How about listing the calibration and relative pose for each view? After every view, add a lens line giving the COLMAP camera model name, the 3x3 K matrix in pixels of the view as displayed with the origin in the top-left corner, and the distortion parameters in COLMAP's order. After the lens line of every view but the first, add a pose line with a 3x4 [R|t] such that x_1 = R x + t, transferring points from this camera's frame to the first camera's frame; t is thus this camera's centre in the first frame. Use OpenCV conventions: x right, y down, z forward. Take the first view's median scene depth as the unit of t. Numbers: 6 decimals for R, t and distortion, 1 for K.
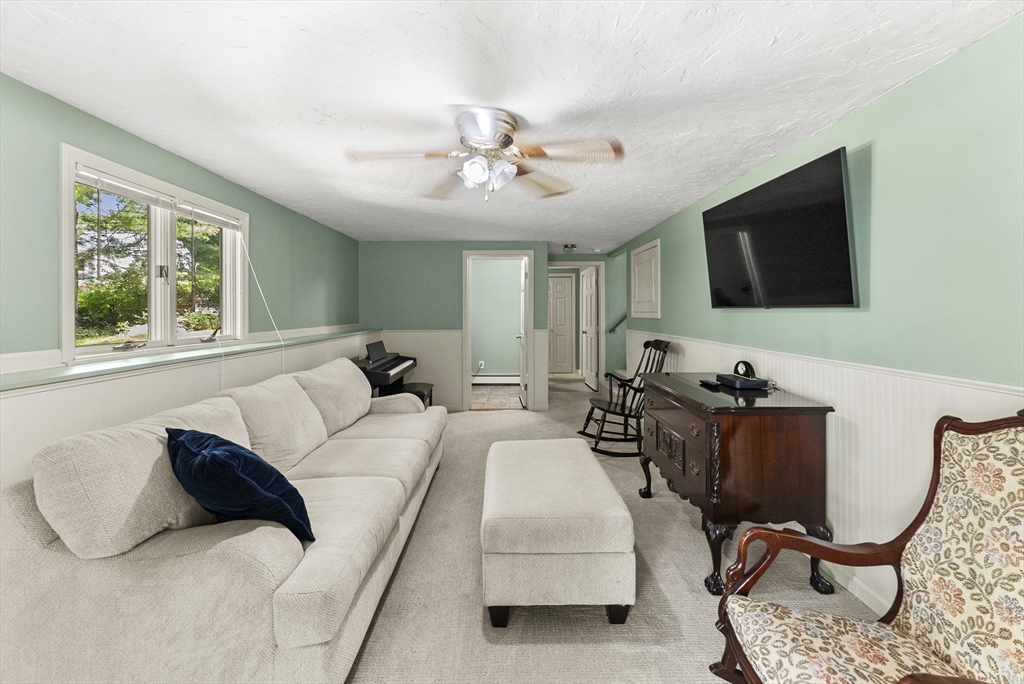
lens RADIAL K [[416.0, 0, 509.4], [0, 416.0, 327.3], [0, 0, 1]] dist [-0.000197, -0.000042]
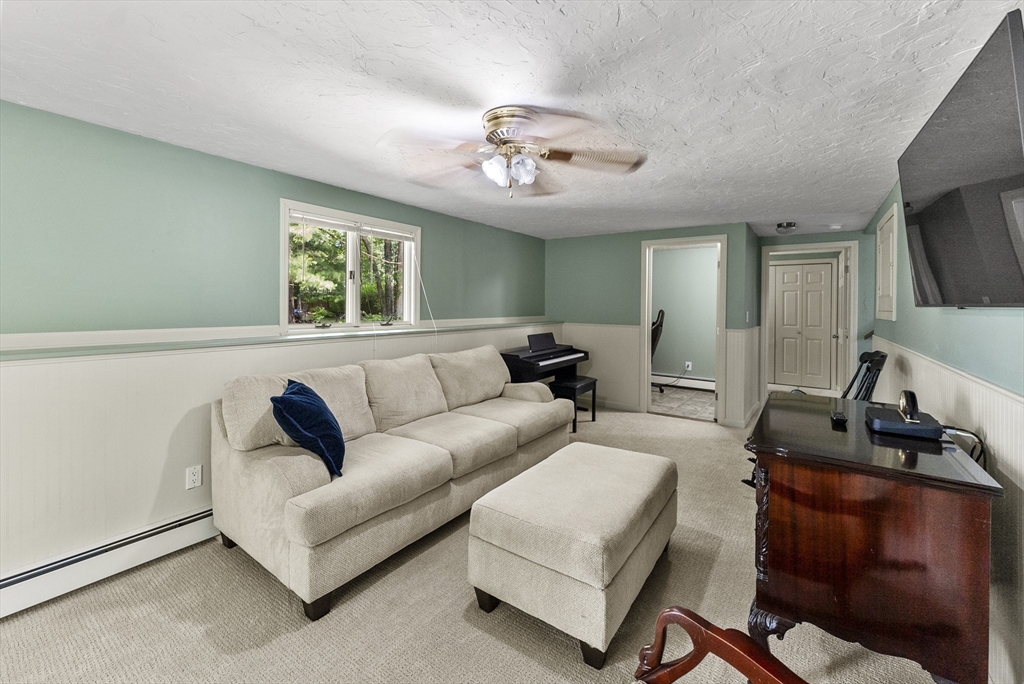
lens RADIAL K [[421.2, 0, 512.6], [0, 421.2, 323.4], [0, 0, 1]] dist [0.000139, 0.000078]
pose [[0.814024, 0.039395, -0.579494, 0.394183], [-0.036000, 0.999201, 0.017358, -0.010313], [0.579715, 0.006732, 0.814792, 0.115366]]
